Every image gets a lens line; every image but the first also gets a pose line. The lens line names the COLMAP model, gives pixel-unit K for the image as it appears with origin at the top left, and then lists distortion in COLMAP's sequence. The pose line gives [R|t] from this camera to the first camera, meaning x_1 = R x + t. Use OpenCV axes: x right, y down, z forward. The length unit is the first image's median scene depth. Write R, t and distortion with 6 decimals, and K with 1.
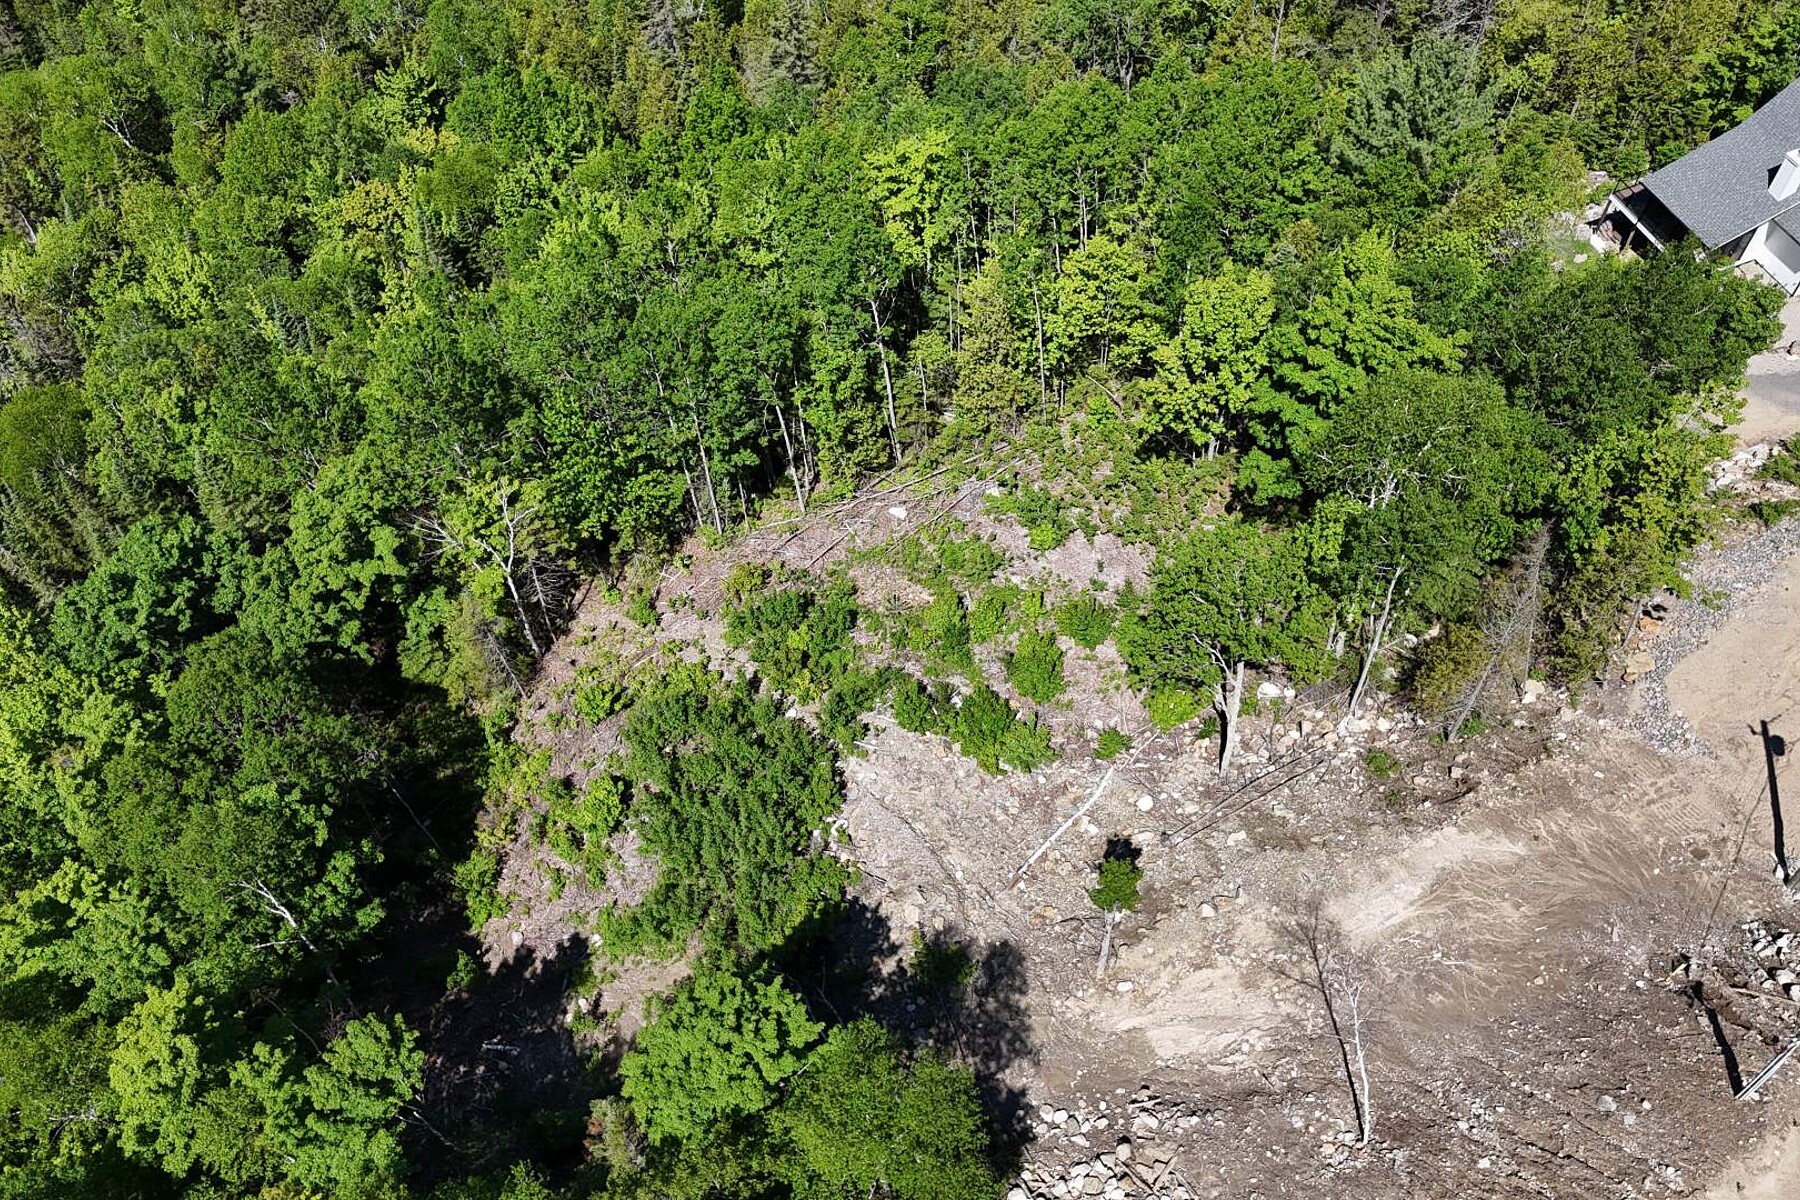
lens RADIAL K [[1555.3, 0, 905.7], [0, 1555.3, 594.0], [0, 0, 1]] dist [0.082378, -0.100006]
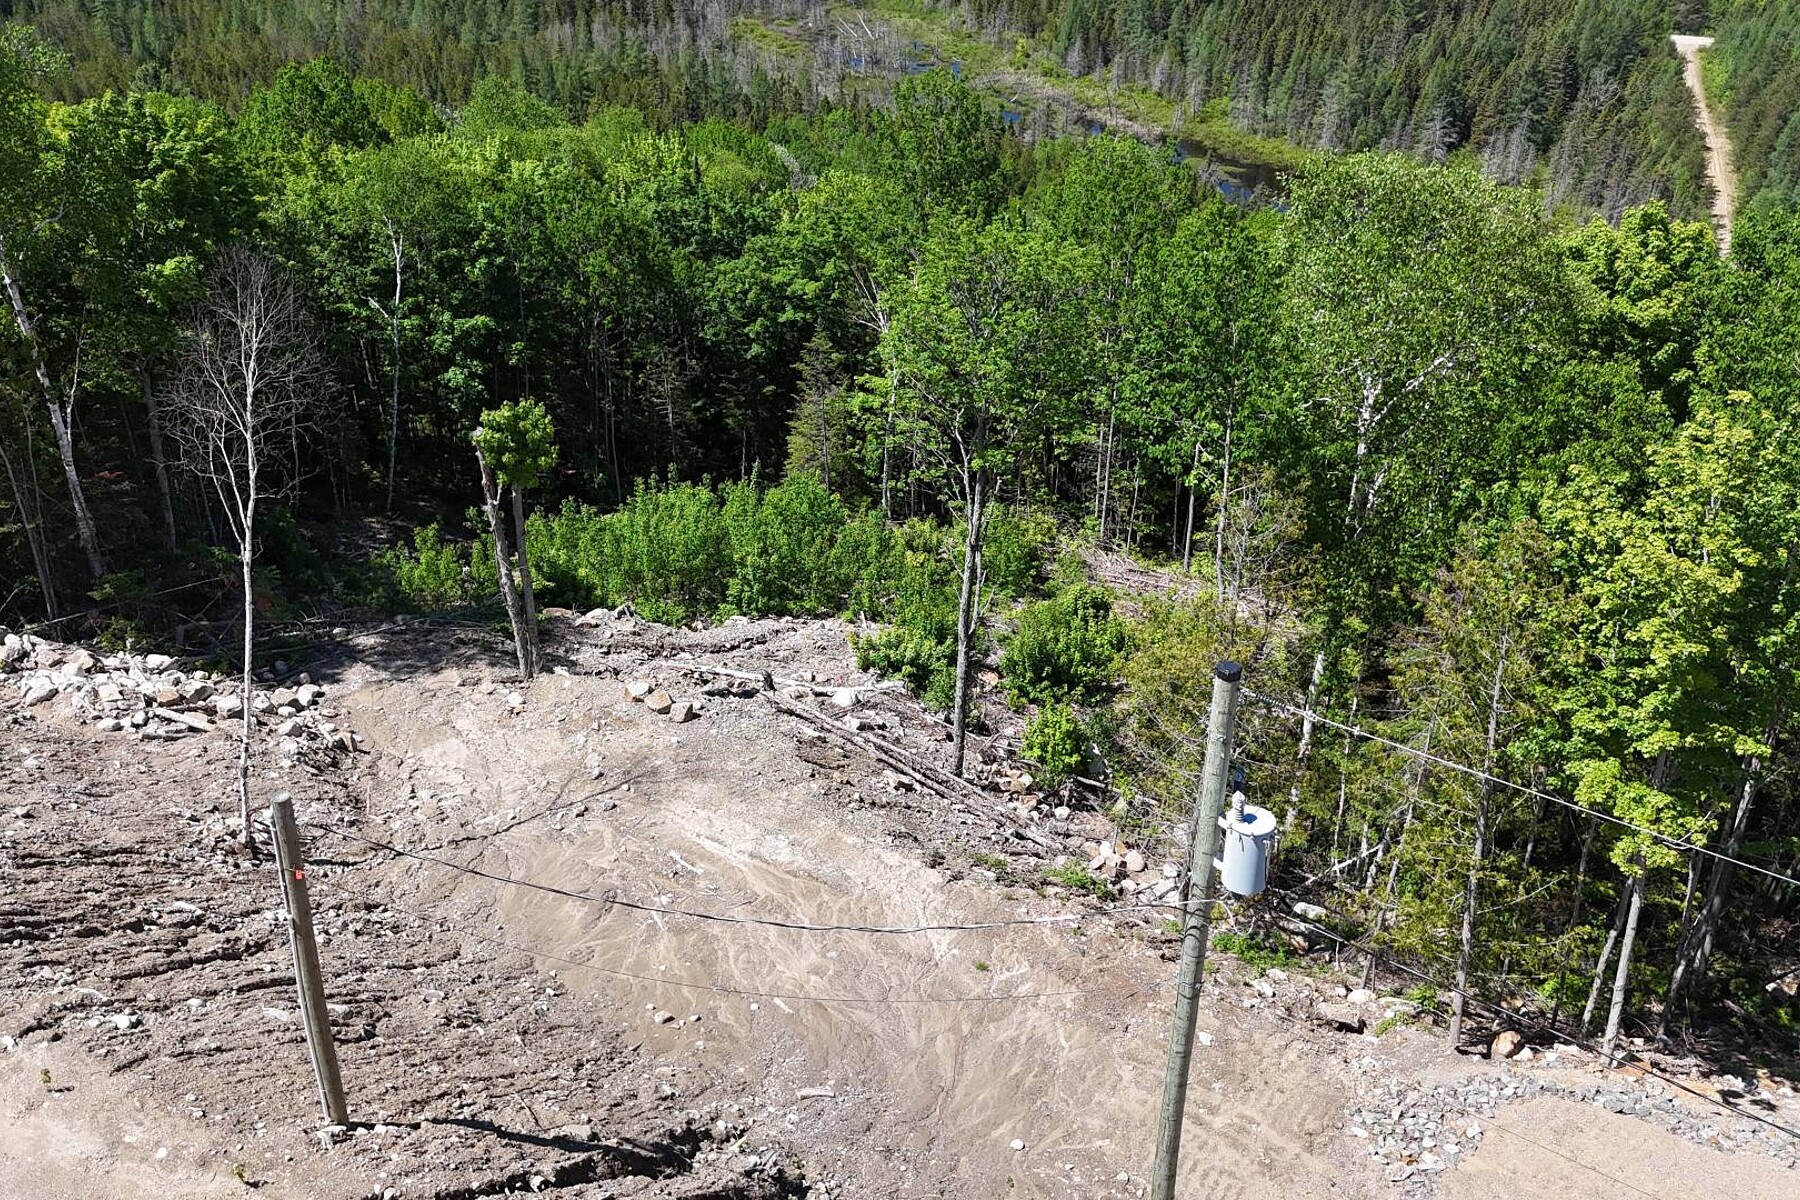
lens RADIAL K [[1555.3, 0, 905.9], [0, 1555.3, 601.0], [0, 0, 1]] dist [0.082378, -0.100006]
pose [[0.443646, 0.485074, -0.753579, 0.521582], [-0.744640, 0.667409, -0.008777, 0.076158], [0.498688, 0.565039, 0.657299, 0.457234]]
